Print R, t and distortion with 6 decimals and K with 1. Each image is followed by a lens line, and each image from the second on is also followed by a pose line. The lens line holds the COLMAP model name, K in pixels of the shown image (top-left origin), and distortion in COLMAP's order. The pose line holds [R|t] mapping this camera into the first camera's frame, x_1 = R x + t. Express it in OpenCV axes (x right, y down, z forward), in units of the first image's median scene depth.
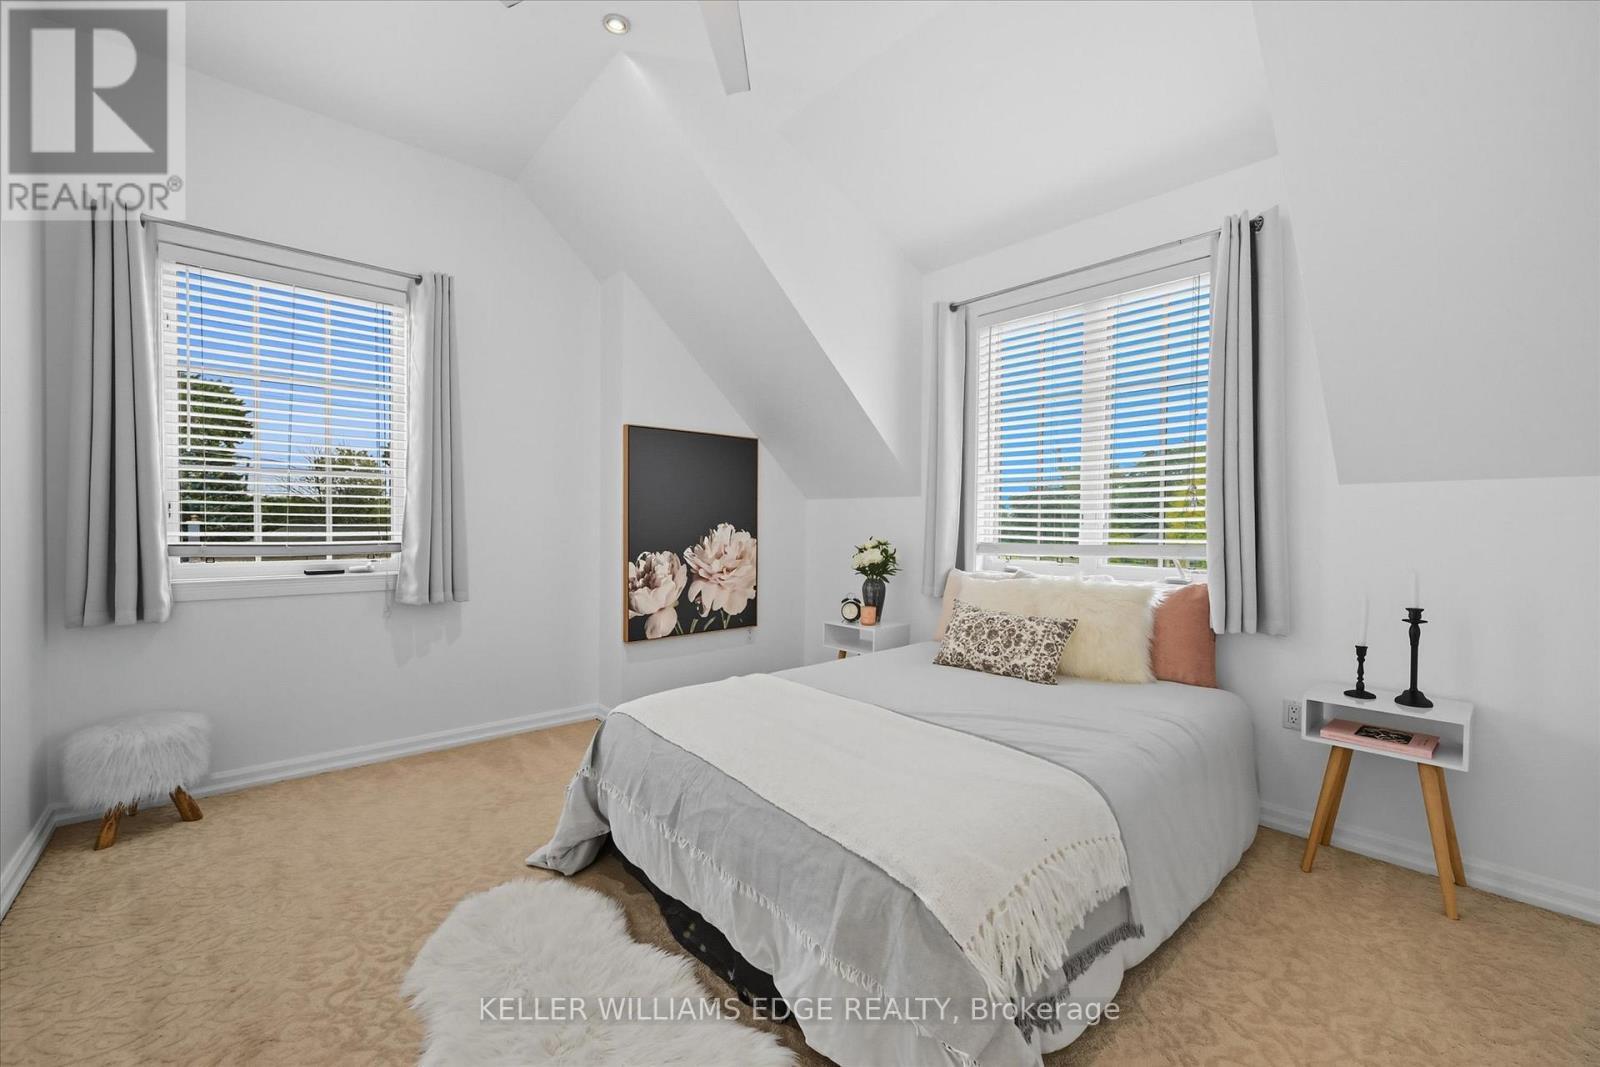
lens RADIAL K [[643.0, 0, 805.9], [0, 643.0, 531.0], [0, 0, 1]] dist [-0.000509, -0.000054]
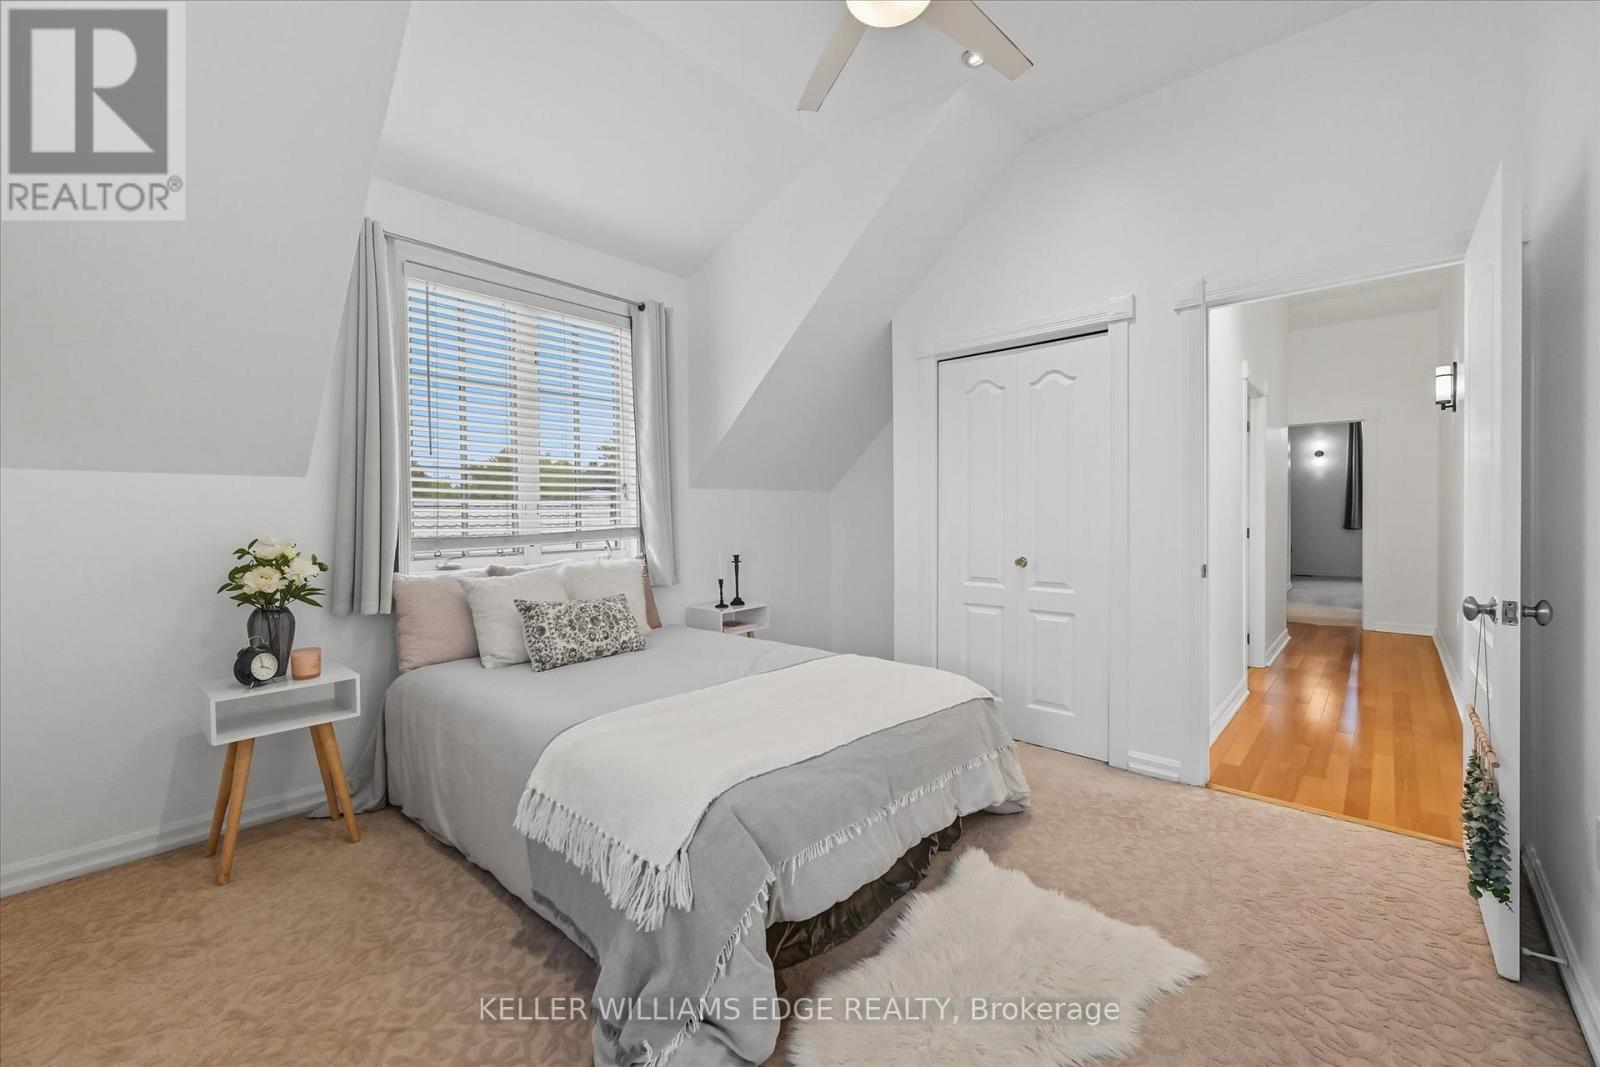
lens RADIAL K [[649.3, 0, 795.2], [0, 649.3, 514.5], [0, 0, 1]] dist [0.001272, 0.000028]
pose [[-0.099806, -0.010659, 0.994950, -0.803606], [0.019933, 0.999721, 0.012709, -0.018604], [-0.994807, 0.021100, -0.099565, 0.801052]]
